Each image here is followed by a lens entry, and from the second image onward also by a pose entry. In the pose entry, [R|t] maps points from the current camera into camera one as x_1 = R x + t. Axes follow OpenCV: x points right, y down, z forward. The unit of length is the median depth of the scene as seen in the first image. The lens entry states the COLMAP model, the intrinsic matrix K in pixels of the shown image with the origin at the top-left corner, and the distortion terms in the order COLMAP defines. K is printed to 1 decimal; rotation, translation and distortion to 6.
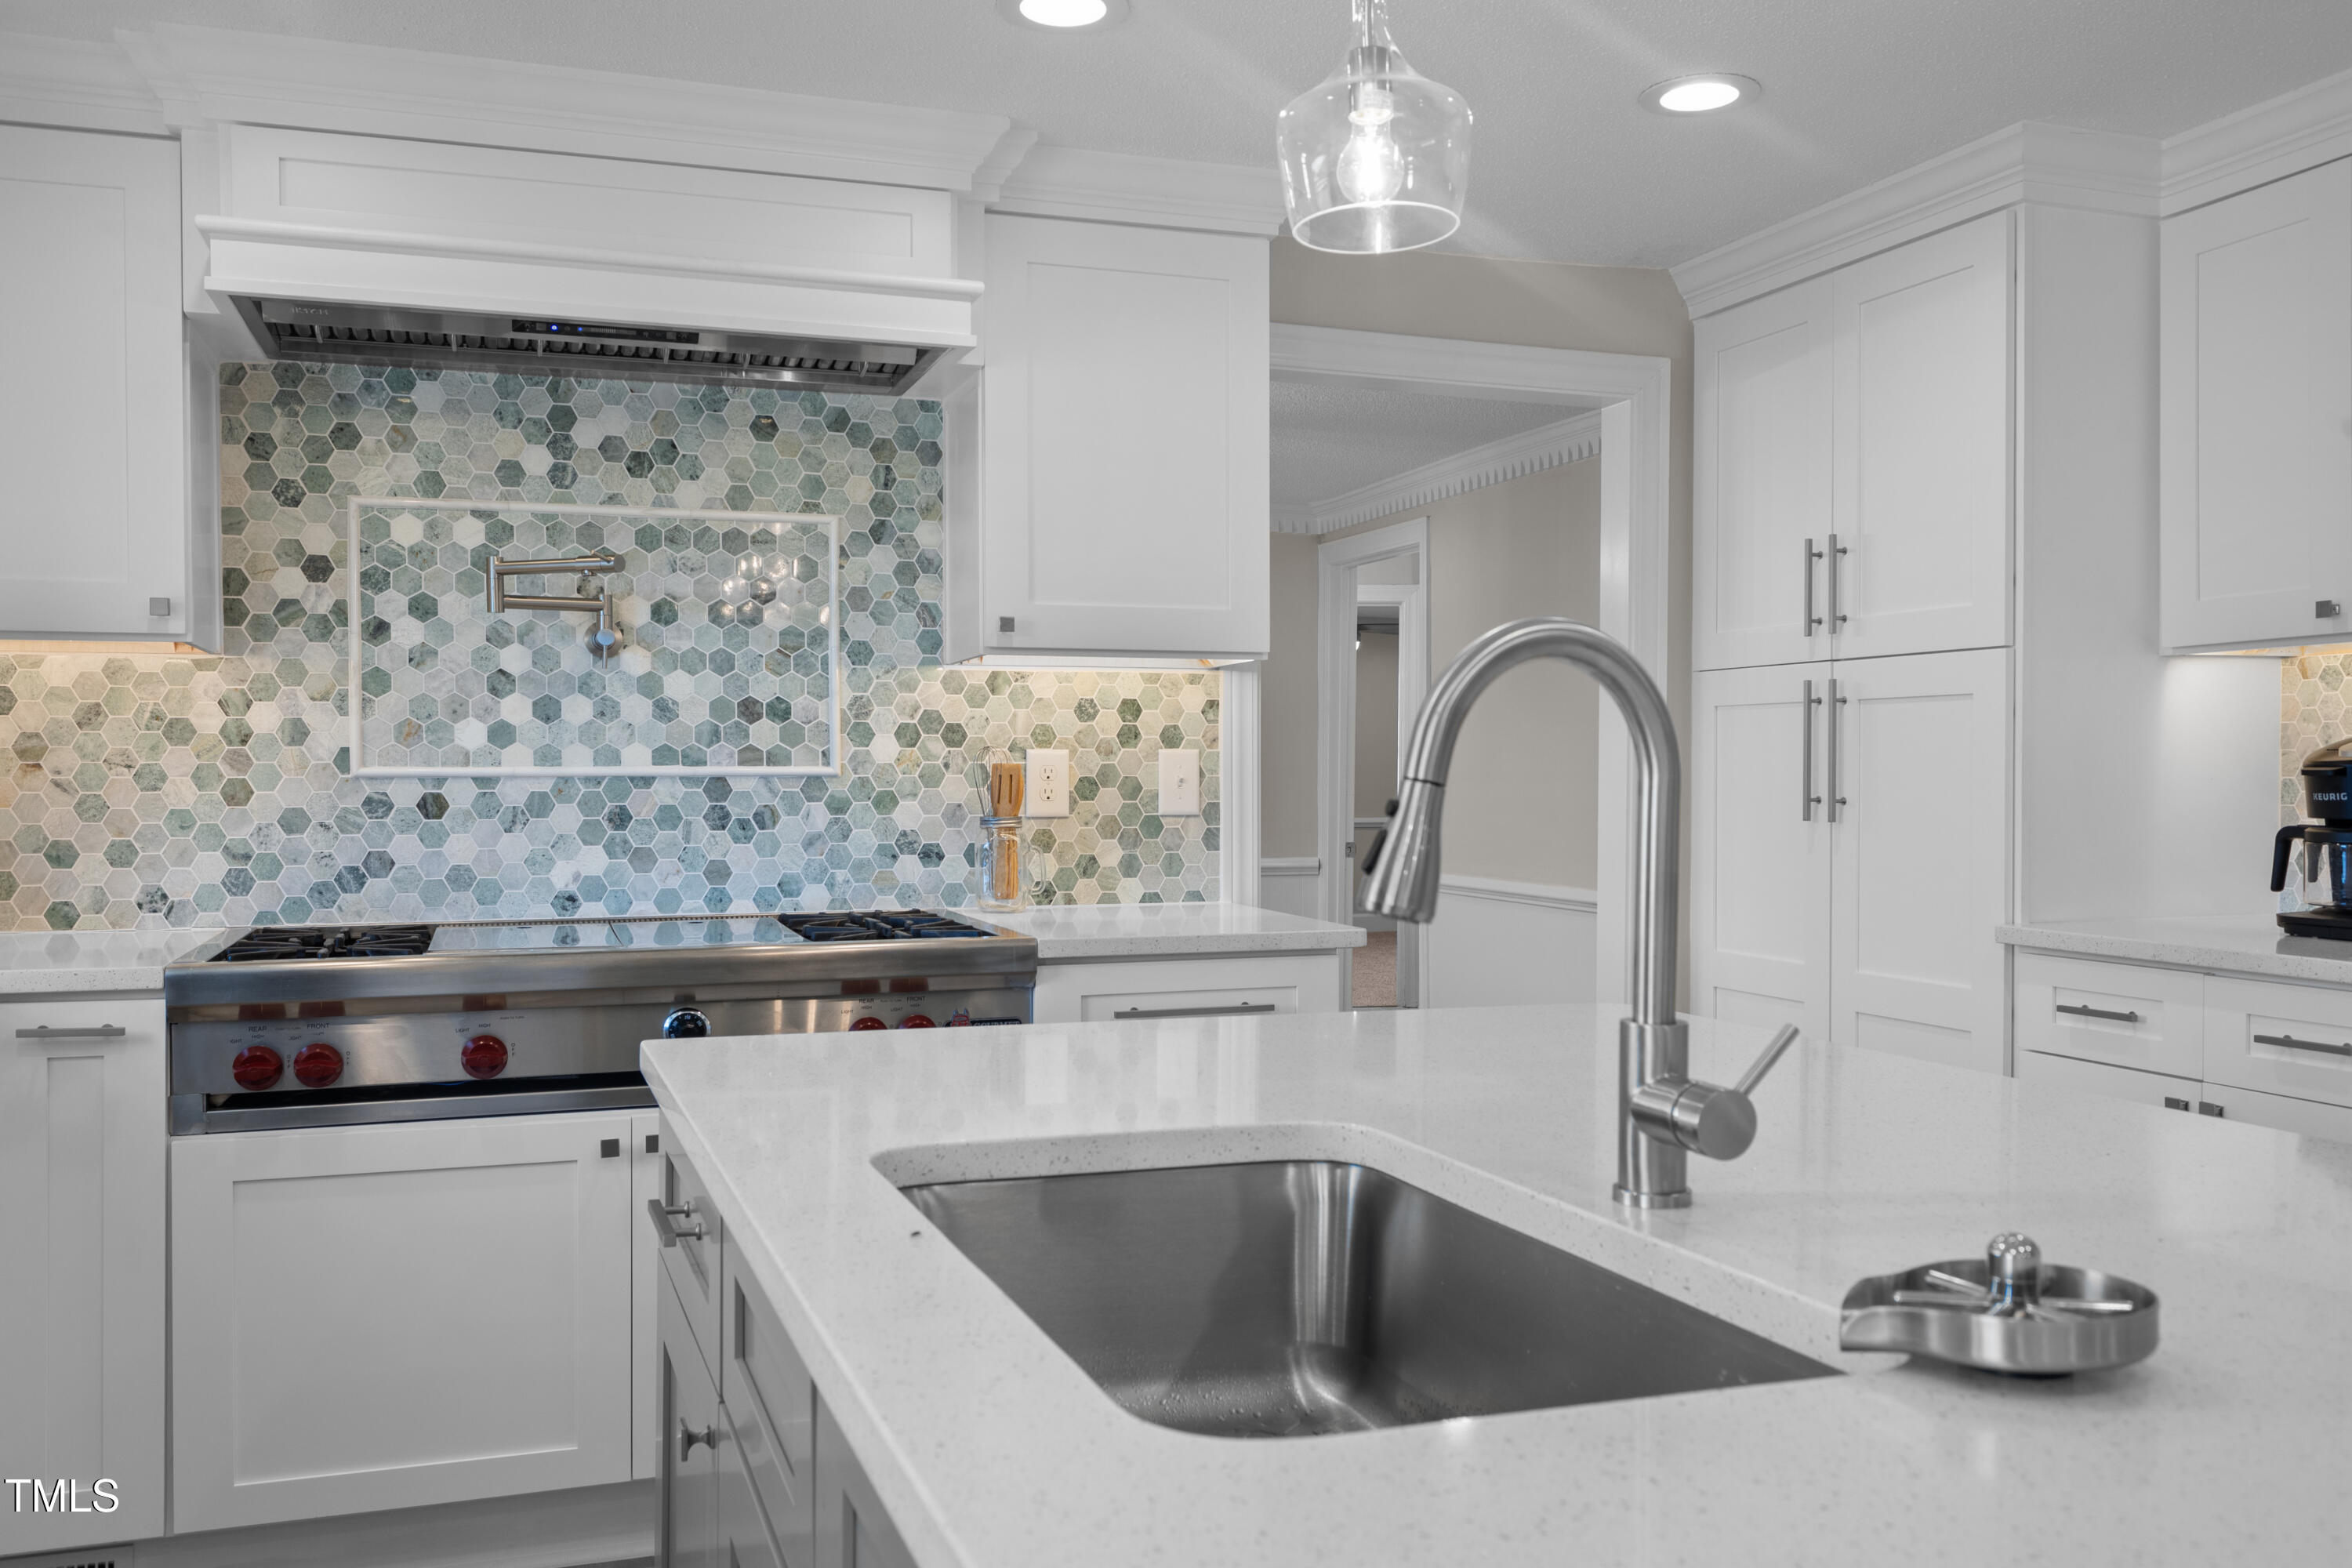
lens RADIAL K [[1959.0, 0, 1176.8], [0, 1959.0, 797.2], [0, 0, 1]] dist [0.012079, -0.000863]
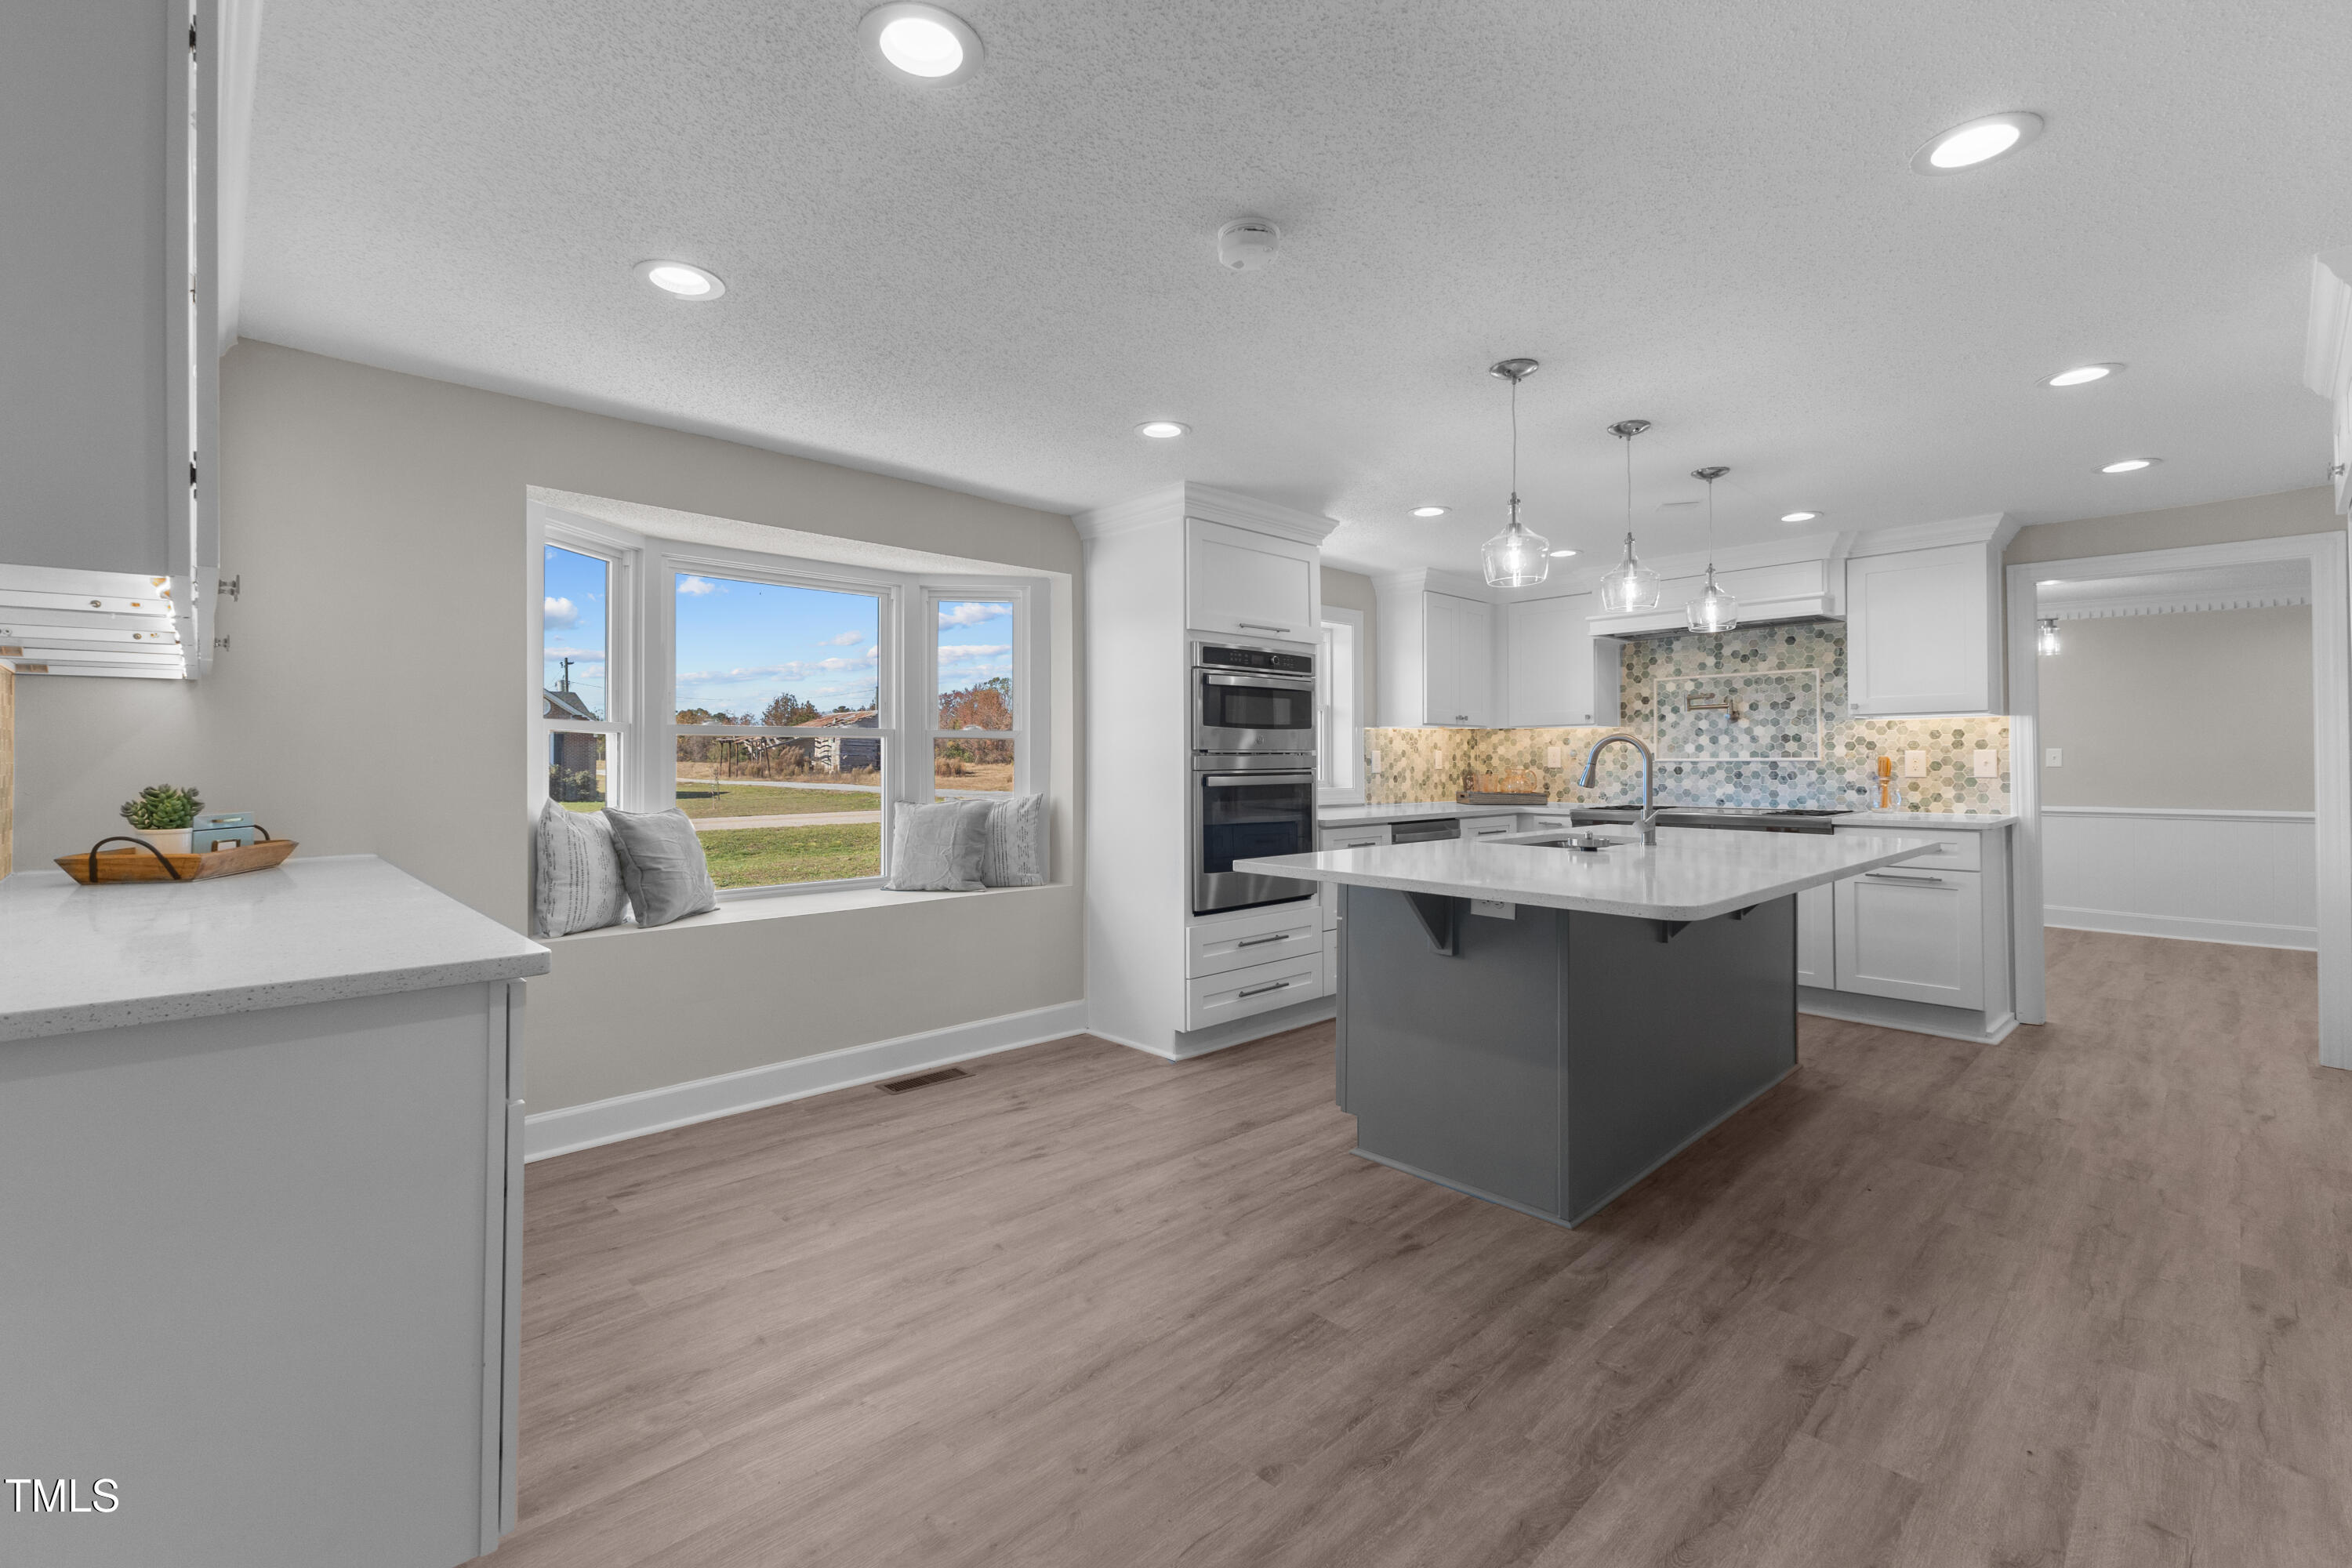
lens RADIAL K [[1021.8, 0, 1176.5], [0, 1021.8, 767.6], [0, 0, 1]] dist [-0.000329, -0.000002]
pose [[0.408963, 0.005273, -0.912536, 0.798721], [-0.007601, 0.999968, 0.002372, 0.001909], [0.912519, 0.005966, 0.408990, -0.440638]]
